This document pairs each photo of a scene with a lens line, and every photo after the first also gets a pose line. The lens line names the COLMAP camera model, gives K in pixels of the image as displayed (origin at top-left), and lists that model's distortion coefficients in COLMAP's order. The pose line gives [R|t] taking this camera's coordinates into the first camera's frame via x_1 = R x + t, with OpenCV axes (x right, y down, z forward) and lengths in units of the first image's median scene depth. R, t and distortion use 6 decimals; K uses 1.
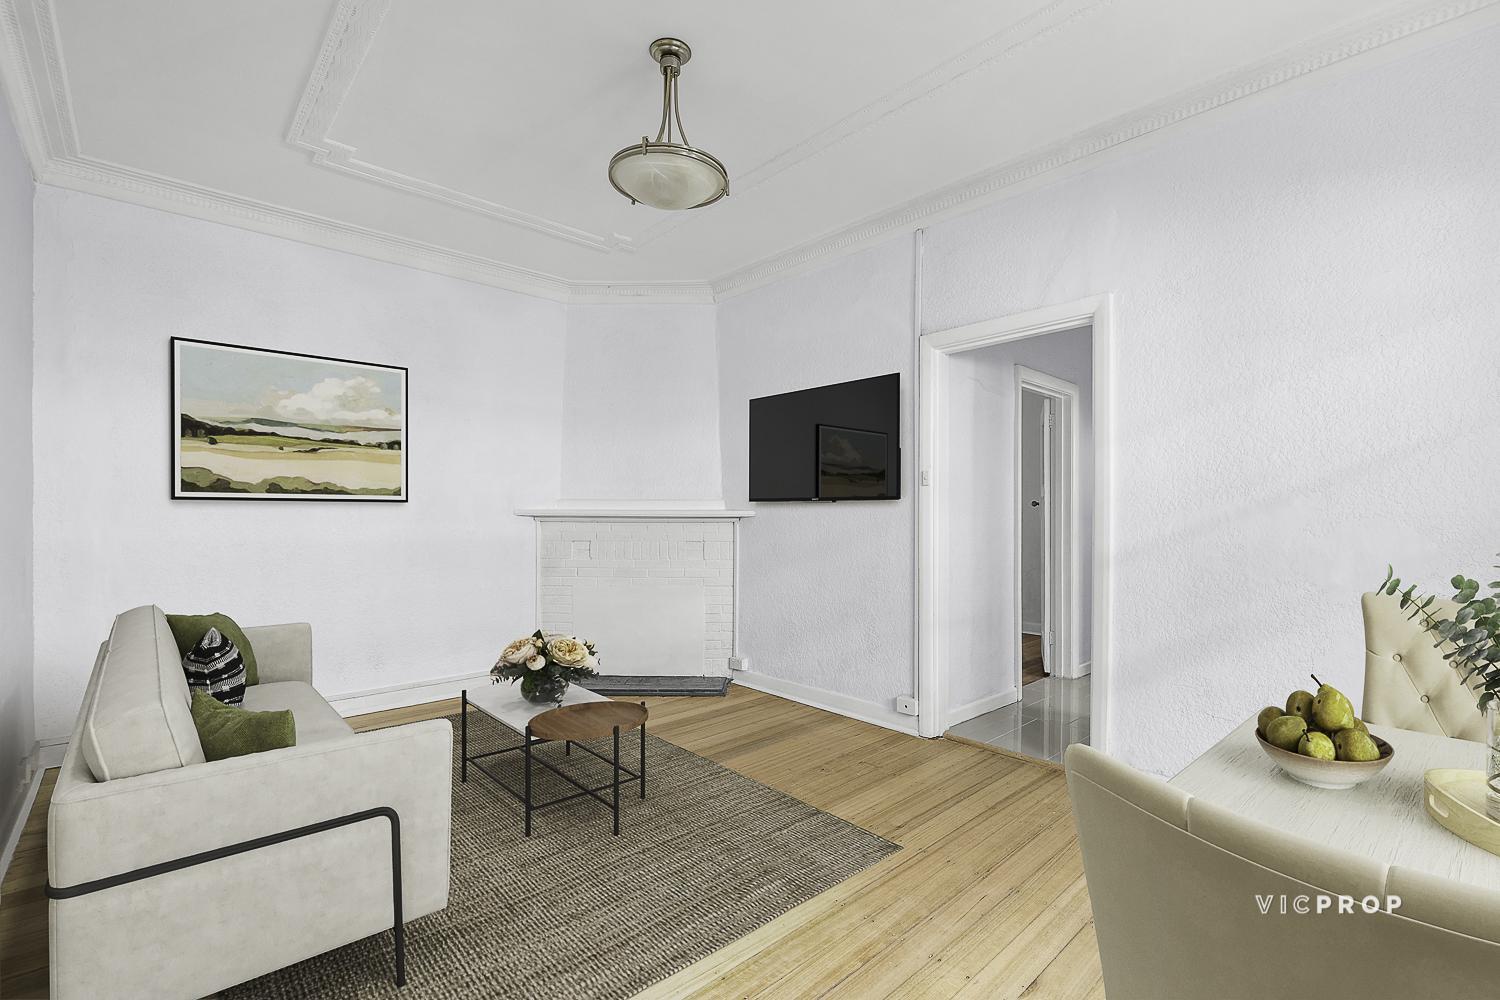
lens RADIAL K [[649.7, 0, 751.1], [0, 649.7, 510.6], [0, 0, 1]] dist [-0.002041, -0.000231]
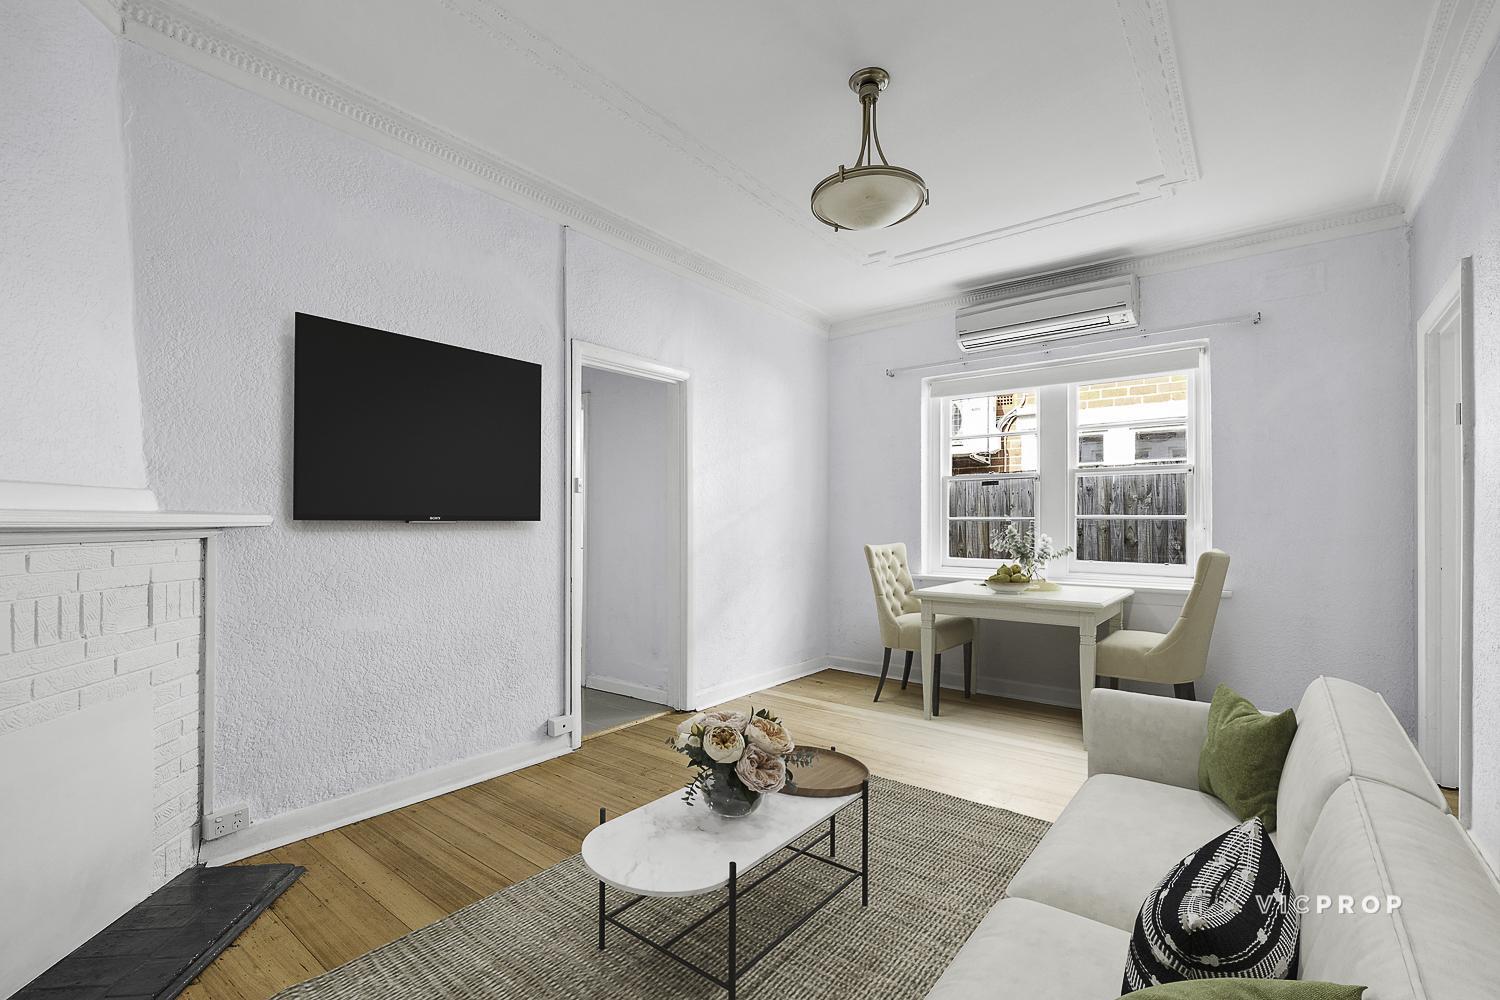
lens RADIAL K [[649.7, 0, 753.9], [0, 649.7, 513.8], [0, 0, 1]] dist [-0.002041, -0.000231]
pose [[-0.141843, 0.010149, 0.989837, -0.665662], [-0.009368, 0.999889, -0.011594, 0.002149], [-0.989845, -0.010918, -0.141732, 0.784513]]
